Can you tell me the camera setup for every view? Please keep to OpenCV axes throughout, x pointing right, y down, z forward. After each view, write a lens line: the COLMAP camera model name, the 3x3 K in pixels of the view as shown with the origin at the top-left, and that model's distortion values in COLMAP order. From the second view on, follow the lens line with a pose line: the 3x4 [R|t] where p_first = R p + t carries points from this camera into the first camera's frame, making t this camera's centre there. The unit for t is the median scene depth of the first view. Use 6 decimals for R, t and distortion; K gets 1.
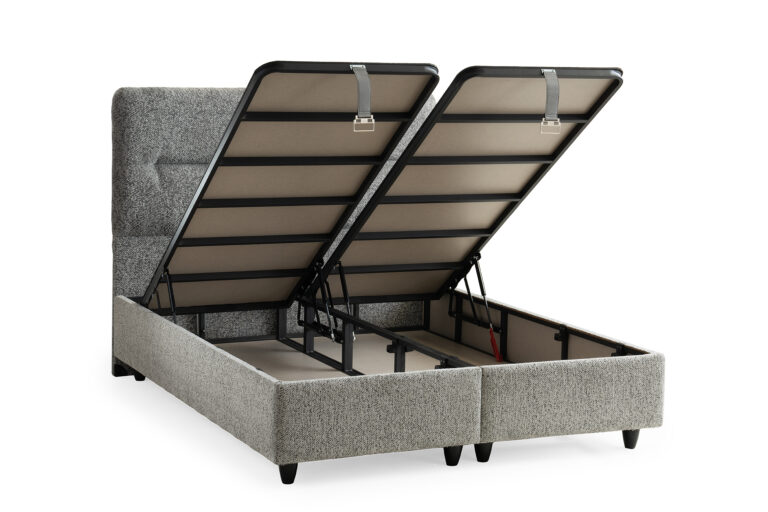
lens RADIAL K [[1542.1, 0, 384.6], [0, 1542.1, 238.2], [0, 0, 1]] dist [0.266318, 0.064452]
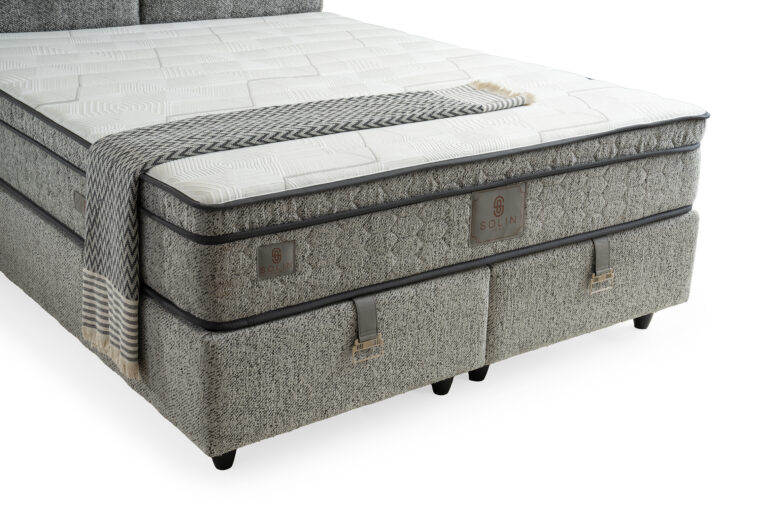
lens RADIAL K [[1114.0, 0, 384.0], [0, 1114.0, 256.0], [0, 0, 1]] dist [0.163023, 0.398078]
pose [[0.981845, -0.066495, 0.177646, -0.060281], [0.021759, 0.969842, 0.242760, -0.035789], [-0.188431, -0.234488, 0.953682, 0.446308]]
